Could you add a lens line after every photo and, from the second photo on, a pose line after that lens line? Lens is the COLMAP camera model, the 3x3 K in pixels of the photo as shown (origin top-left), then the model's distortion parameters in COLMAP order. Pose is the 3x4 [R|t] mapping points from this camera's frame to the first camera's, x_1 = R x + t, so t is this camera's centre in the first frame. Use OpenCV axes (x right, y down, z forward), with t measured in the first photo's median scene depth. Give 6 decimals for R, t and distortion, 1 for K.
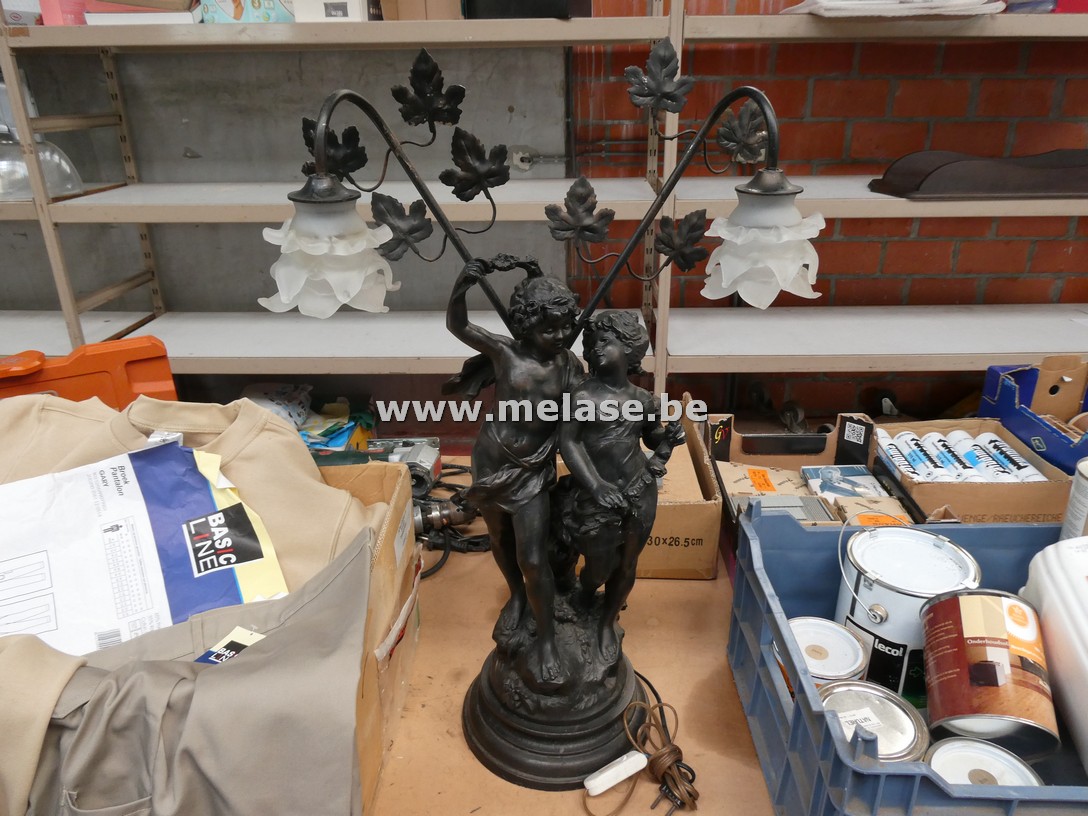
lens RADIAL K [[769.7, 0, 544.0], [0, 769.7, 408.0], [0, 0, 1]] dist [-0.004872, -0.004711]
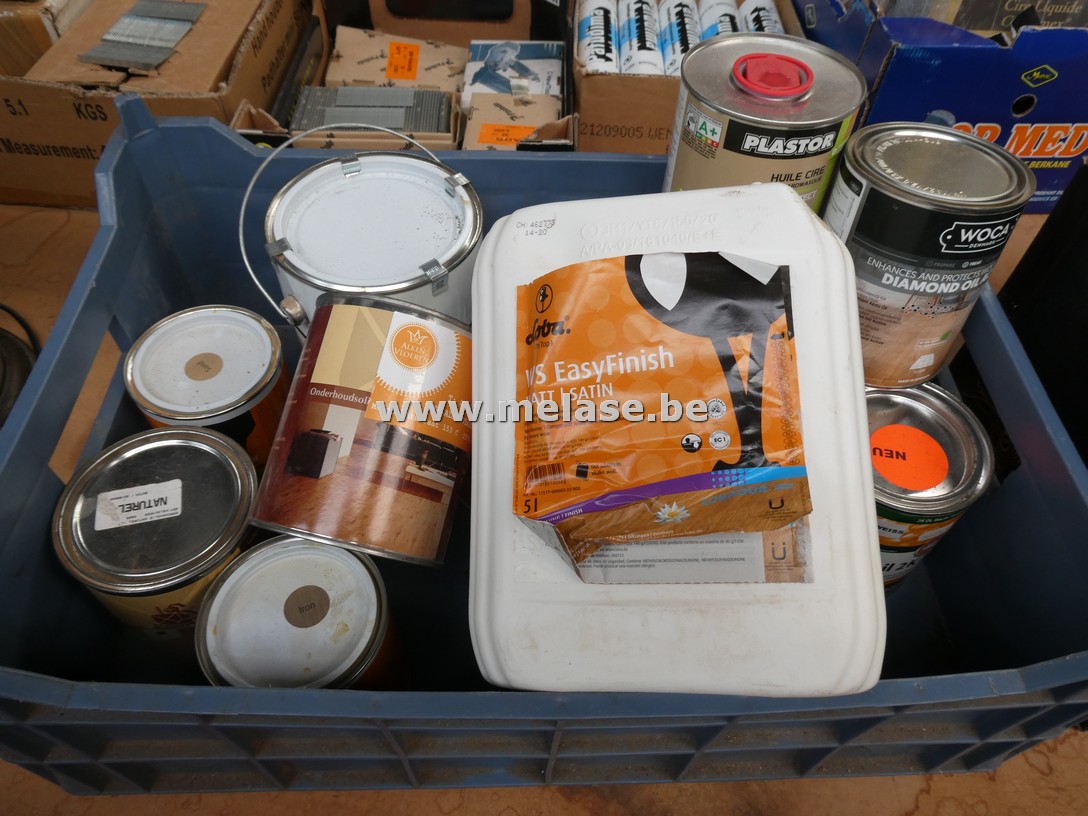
lens RADIAL K [[769.7, 0, 544.0], [0, 769.7, 408.0], [0, 0, 1]] dist [-0.004872, -0.004711]
pose [[0.997545, 0.007176, 0.069654, 0.712637], [-0.041010, 0.866163, 0.498075, 0.035599], [-0.056758, -0.499709, 0.864332, 0.533438]]
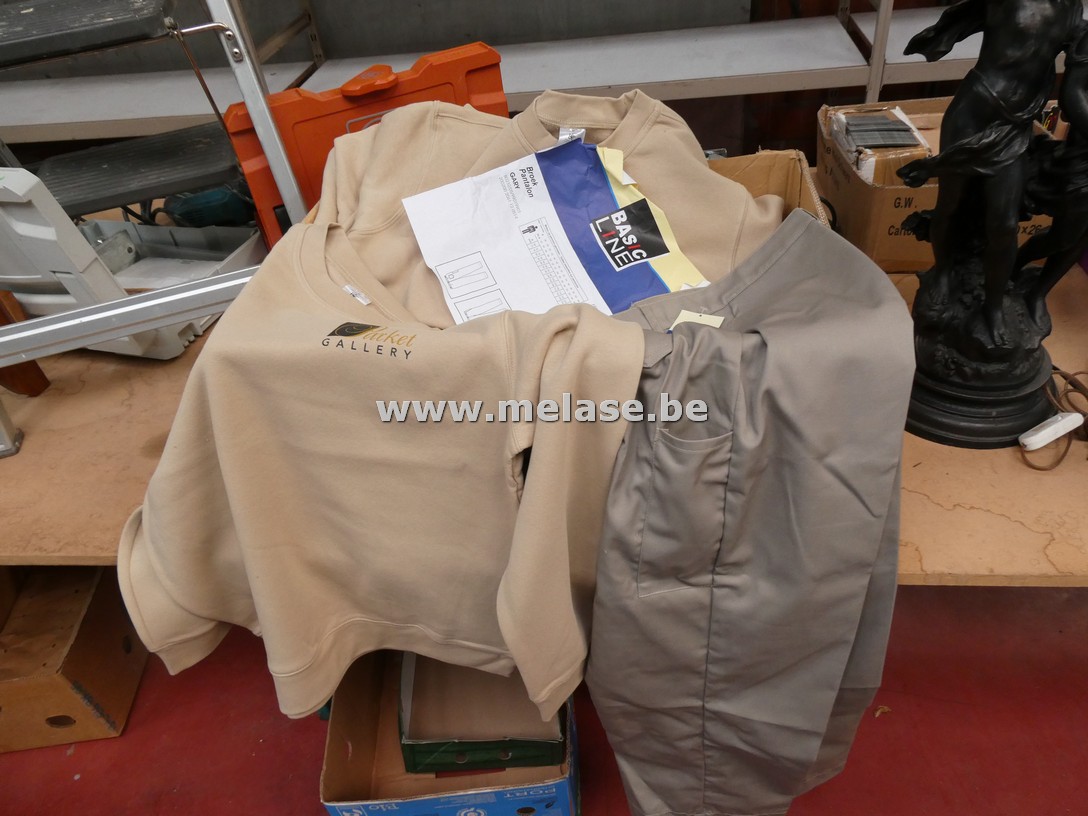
lens RADIAL K [[769.7, 0, 544.0], [0, 769.7, 408.0], [0, 0, 1]] dist [-0.004872, -0.004711]
pose [[0.992717, -0.029130, -0.116896, -0.421811], [0.062787, 0.953226, 0.295666, 0.079612], [0.102815, -0.300852, 0.948112, -0.054619]]
